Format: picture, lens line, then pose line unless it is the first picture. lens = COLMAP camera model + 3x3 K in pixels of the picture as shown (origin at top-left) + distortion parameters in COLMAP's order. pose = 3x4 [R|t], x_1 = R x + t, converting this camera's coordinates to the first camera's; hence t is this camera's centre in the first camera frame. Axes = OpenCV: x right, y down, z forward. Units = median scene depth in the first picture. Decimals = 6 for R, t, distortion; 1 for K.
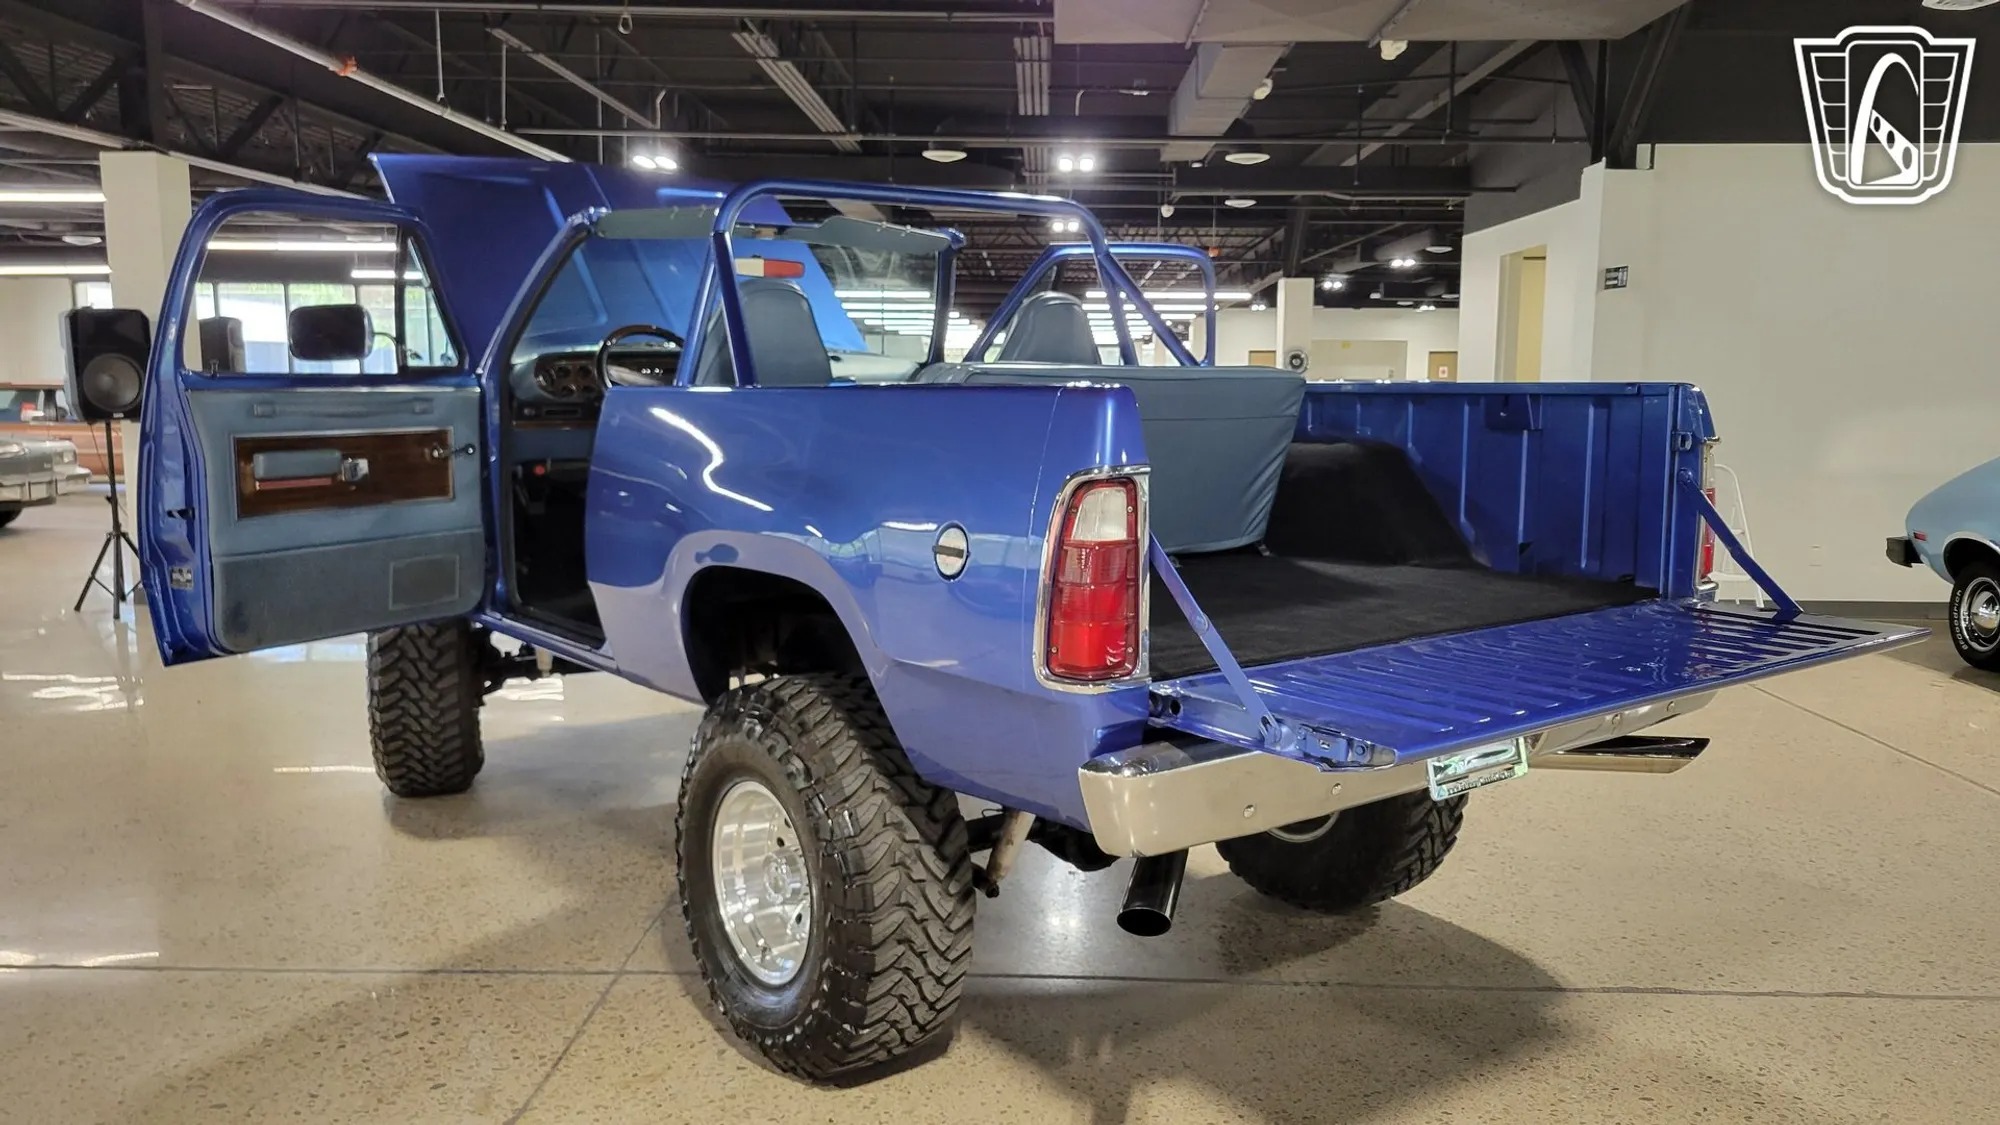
lens RADIAL K [[1509.2, 0, 1009.1], [0, 1509.2, 598.3], [0, 0, 1]] dist [0.034869, -0.004767]
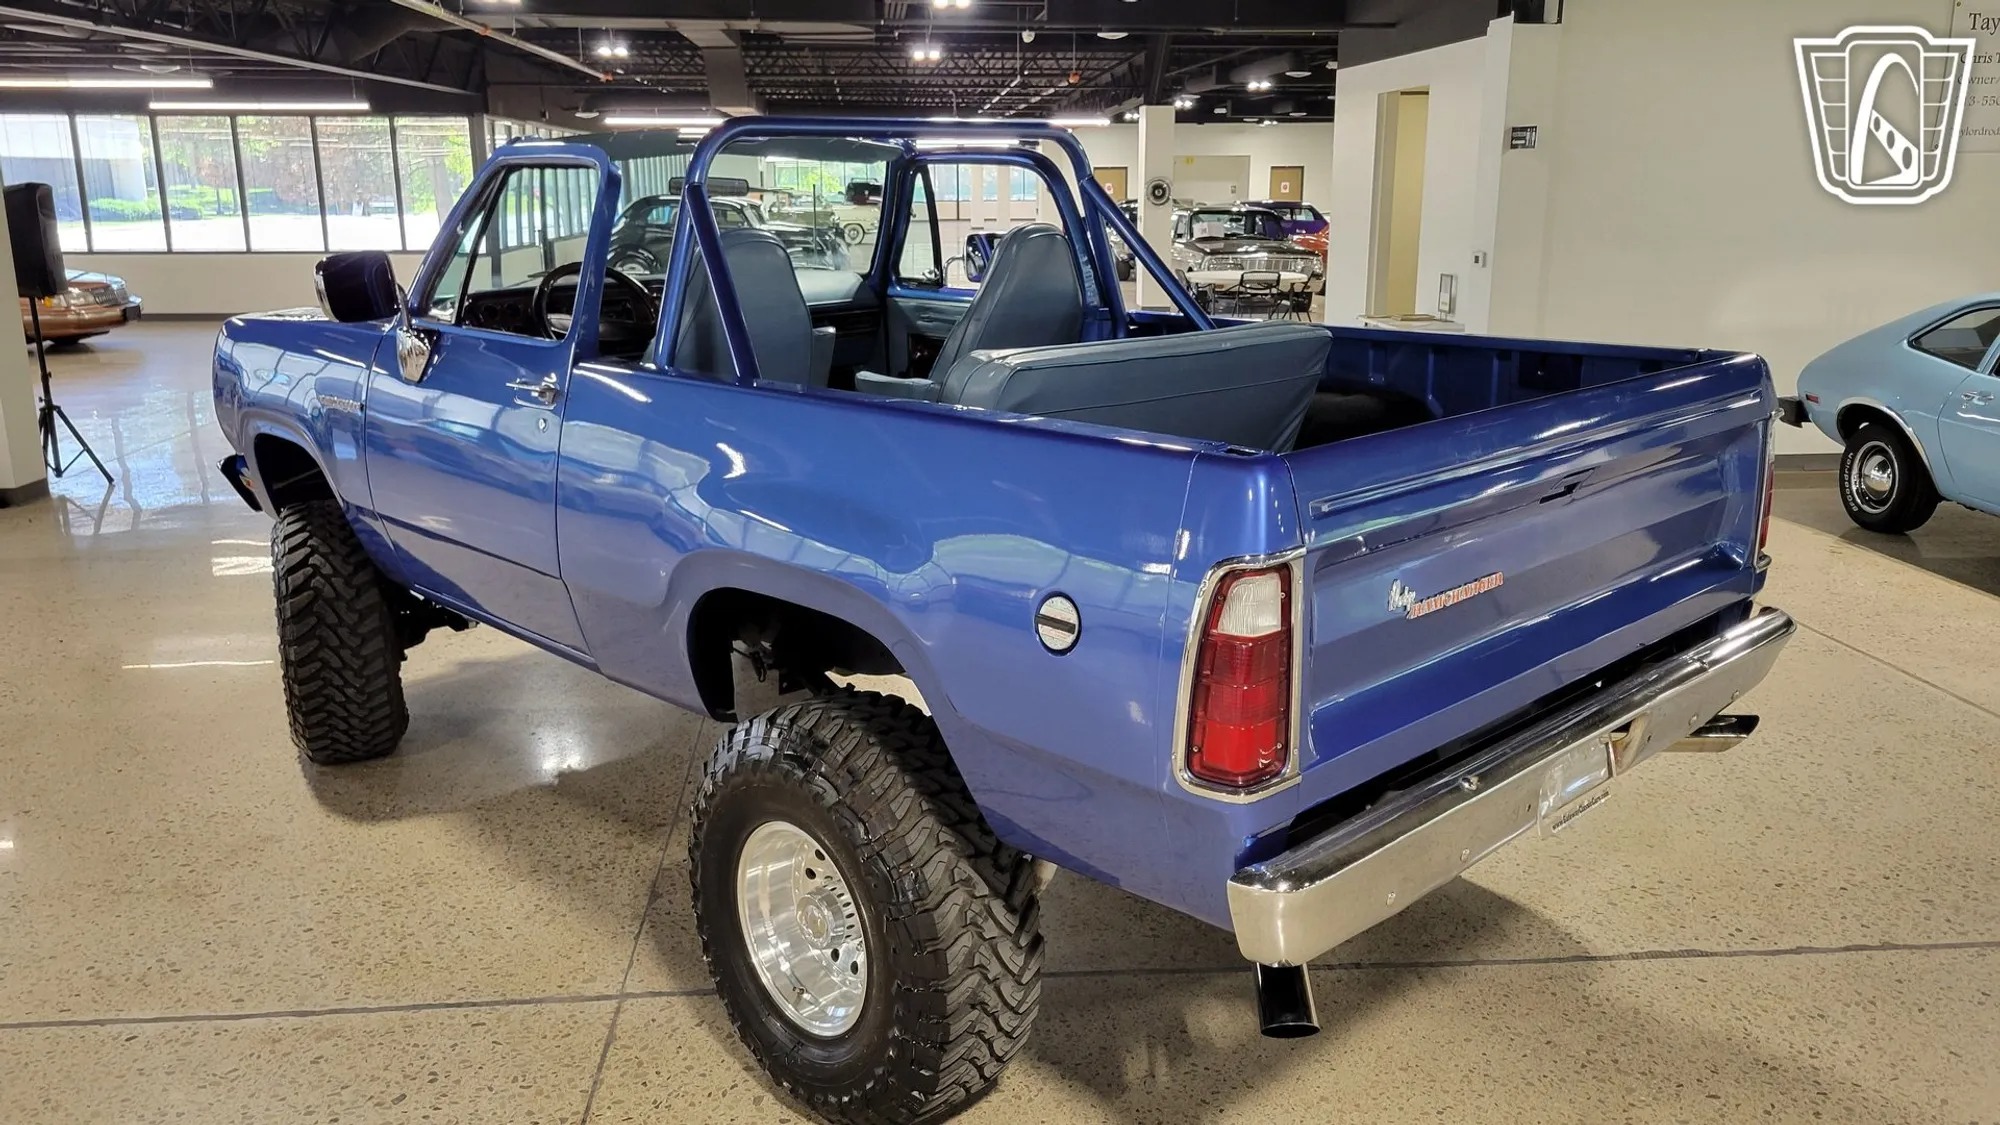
lens RADIAL K [[1502.4, 0, 1000.0], [0, 1502.4, 562.5], [0, 0, 1]] dist [0.052347, -0.029519]
pose [[0.995142, -0.032956, 0.092765, -0.103767], [0.023979, 0.995067, 0.096269, -0.103727], [-0.095480, -0.093577, 0.991023, 0.081426]]
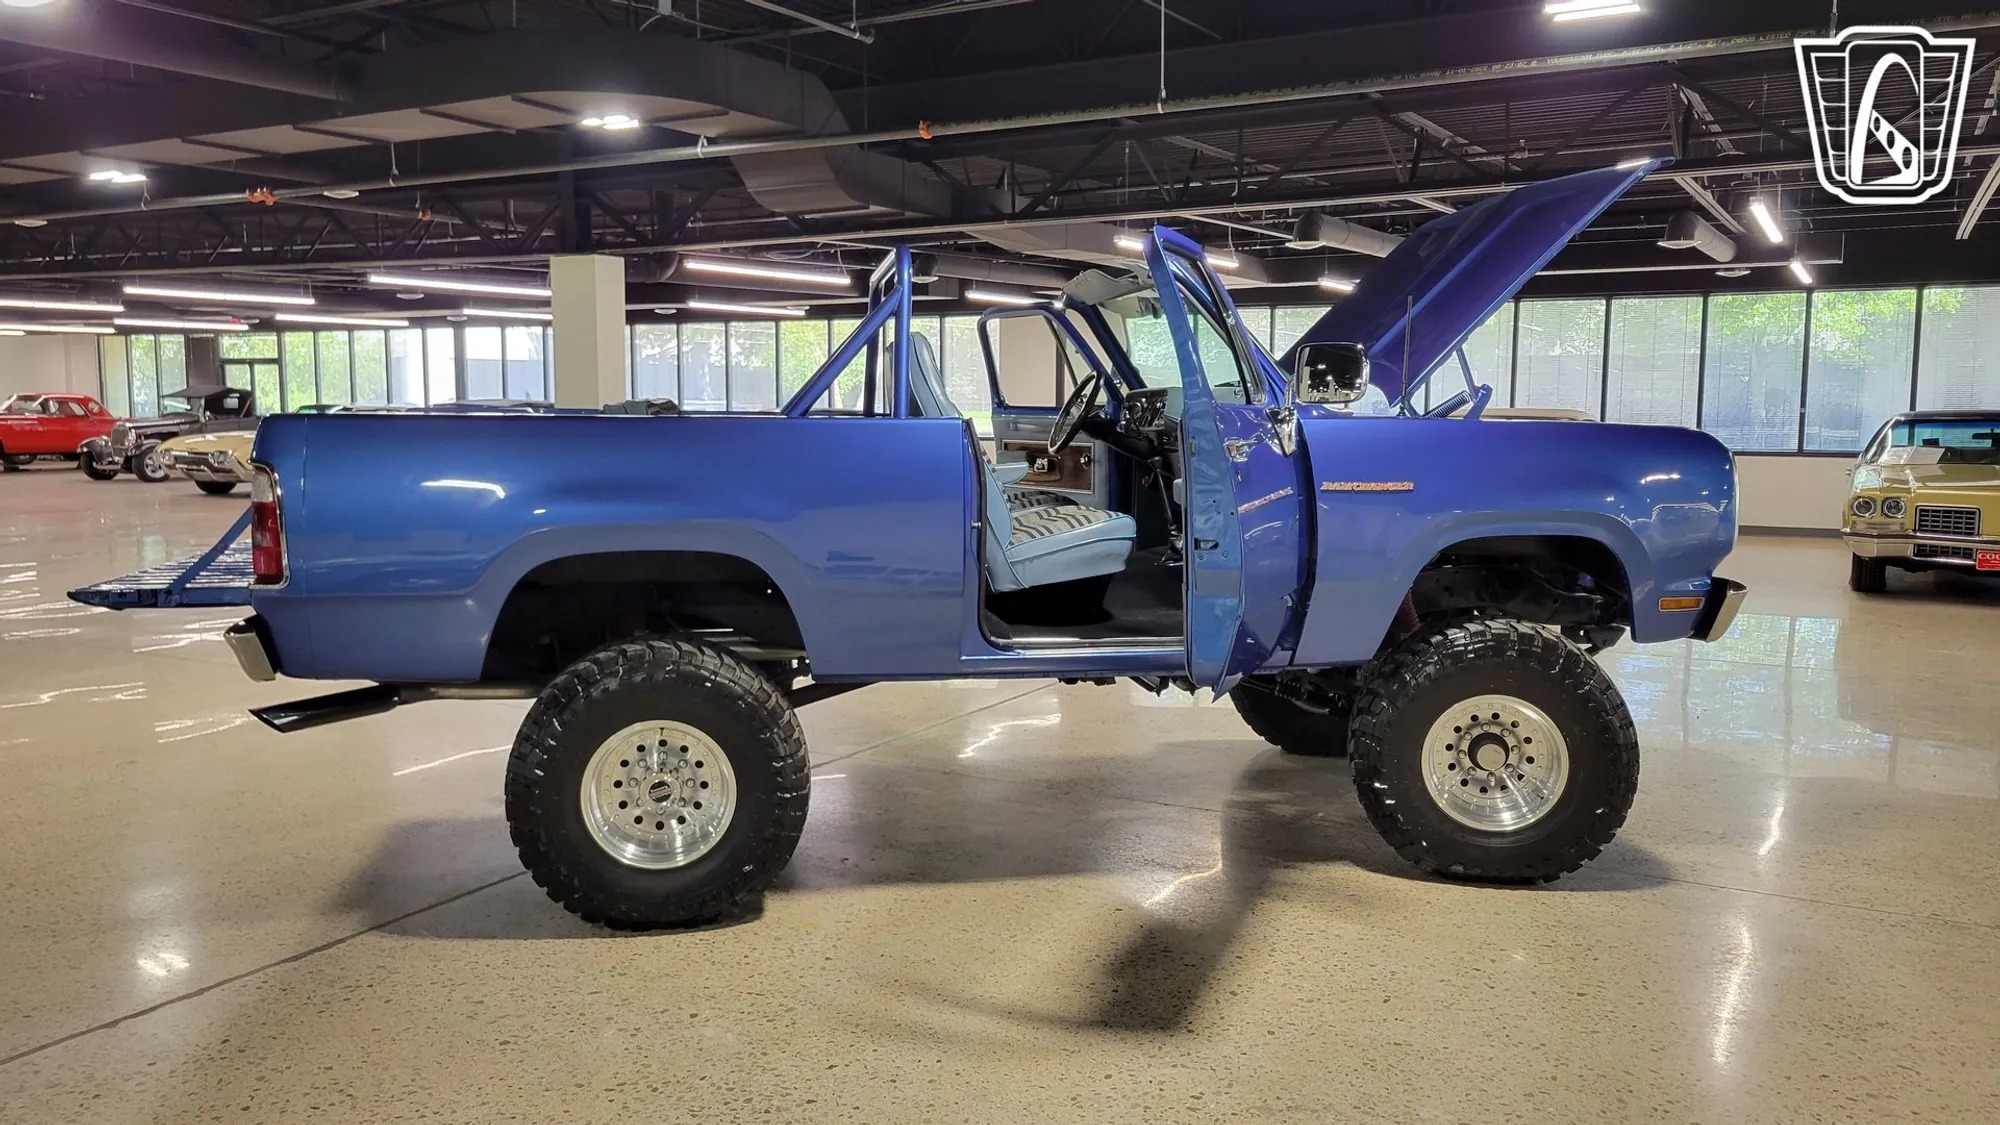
lens RADIAL K [[1502.4, 0, 1000.0], [0, 1502.4, 562.5], [0, 0, 1]] dist [0.052347, -0.029519]
pose [[-0.475421, 0.093136, -0.874814, 1.135236], [-0.141657, 0.973301, 0.180606, -0.297249], [0.868279, 0.209787, -0.449535, 1.892764]]
